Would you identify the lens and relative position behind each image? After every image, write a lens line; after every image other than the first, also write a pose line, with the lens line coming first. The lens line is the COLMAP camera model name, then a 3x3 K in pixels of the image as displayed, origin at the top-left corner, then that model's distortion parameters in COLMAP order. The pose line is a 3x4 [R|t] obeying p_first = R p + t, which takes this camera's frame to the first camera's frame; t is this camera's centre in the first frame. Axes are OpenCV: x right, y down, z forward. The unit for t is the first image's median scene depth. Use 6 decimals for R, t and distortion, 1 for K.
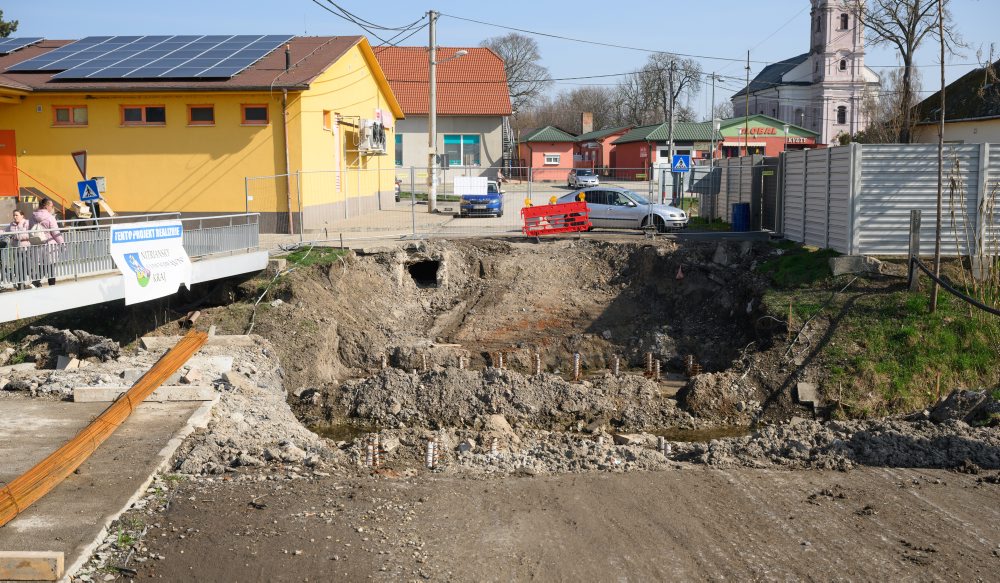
lens RADIAL K [[1387.6, 0, 537.5], [0, 1387.6, 293.3], [0, 0, 1]] dist [0.038184, 0.038080]
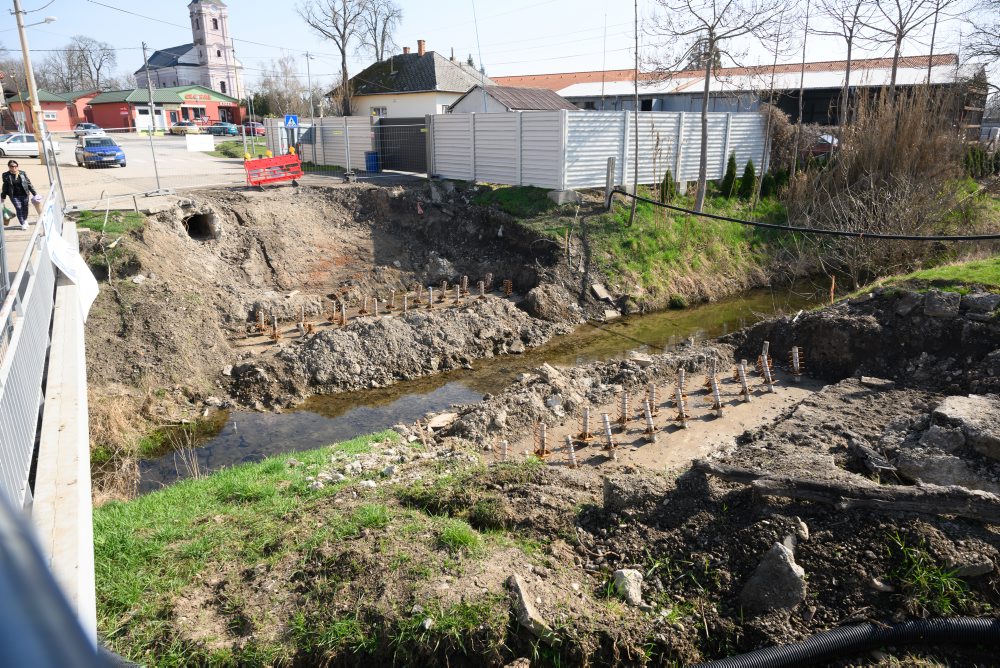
lens RADIAL K [[713.0, 0, 548.8], [0, 713.0, 330.4], [0, 0, 1]] dist [0.000463, -0.001820]
pose [[0.730734, -0.188935, 0.655996, -0.211195], [0.057788, 0.974609, 0.216327, -0.032363], [-0.680212, -0.120169, 0.723099, 0.317434]]
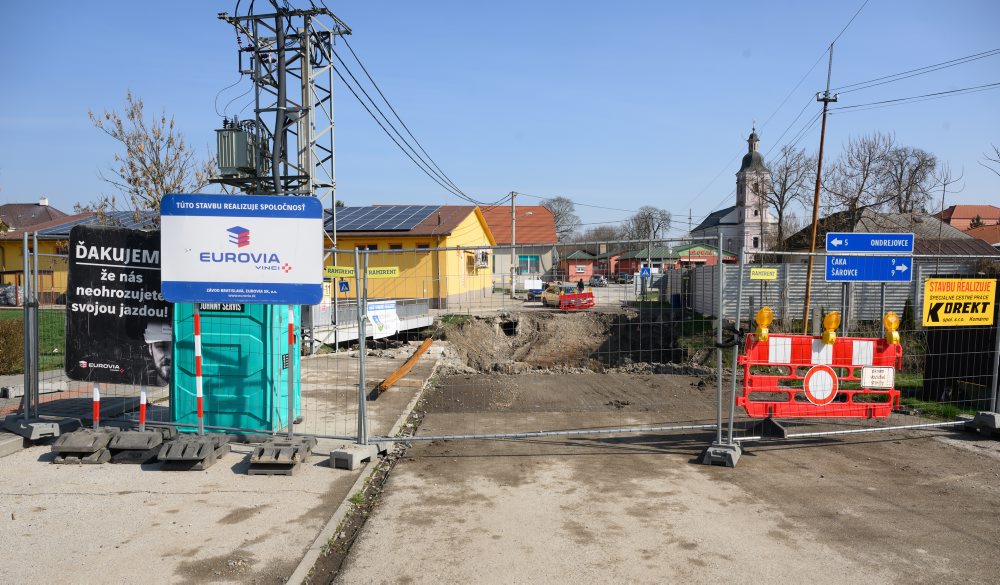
lens RADIAL K [[899.8, 0, 500.0], [0, 899.8, 292.5], [0, 0, 1]] dist [-0.002137, 0.000546]
pose [[0.996266, 0.000605, -0.086337, 0.012909], [-0.006508, 0.997656, -0.068113, 0.017626], [0.086094, 0.068420, 0.993935, -0.226135]]
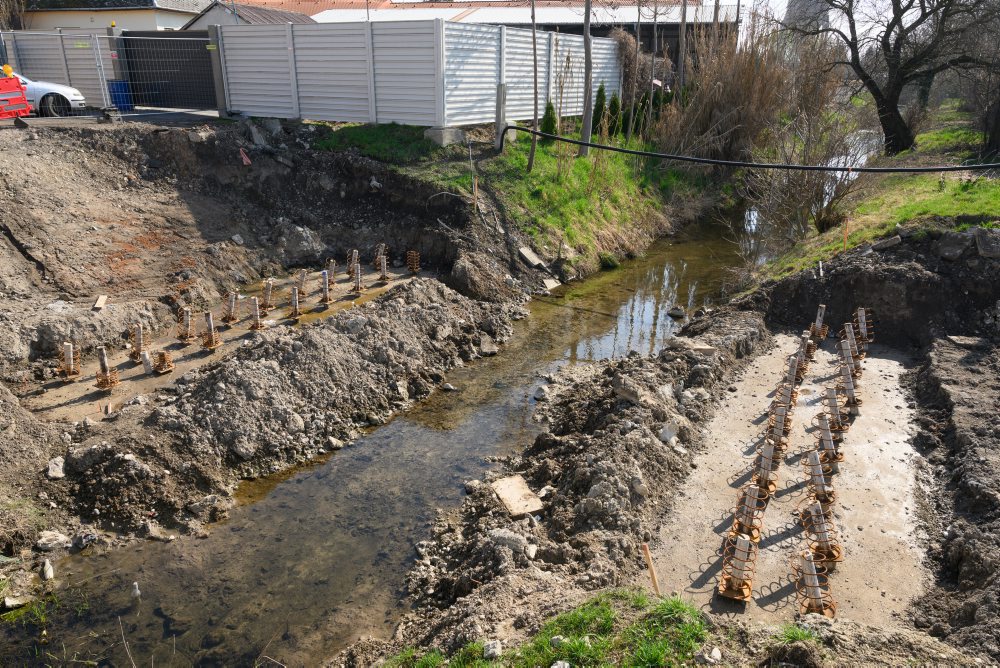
lens RADIAL K [[713.0, 0, 548.8], [0, 713.0, 330.4], [0, 0, 1]] dist [0.000463, -0.001820]
pose [[0.415455, -0.303077, 0.857637, -0.196270], [0.063899, 0.950253, 0.304853, -0.028911], [-0.907367, -0.071851, 0.414154, 0.471209]]
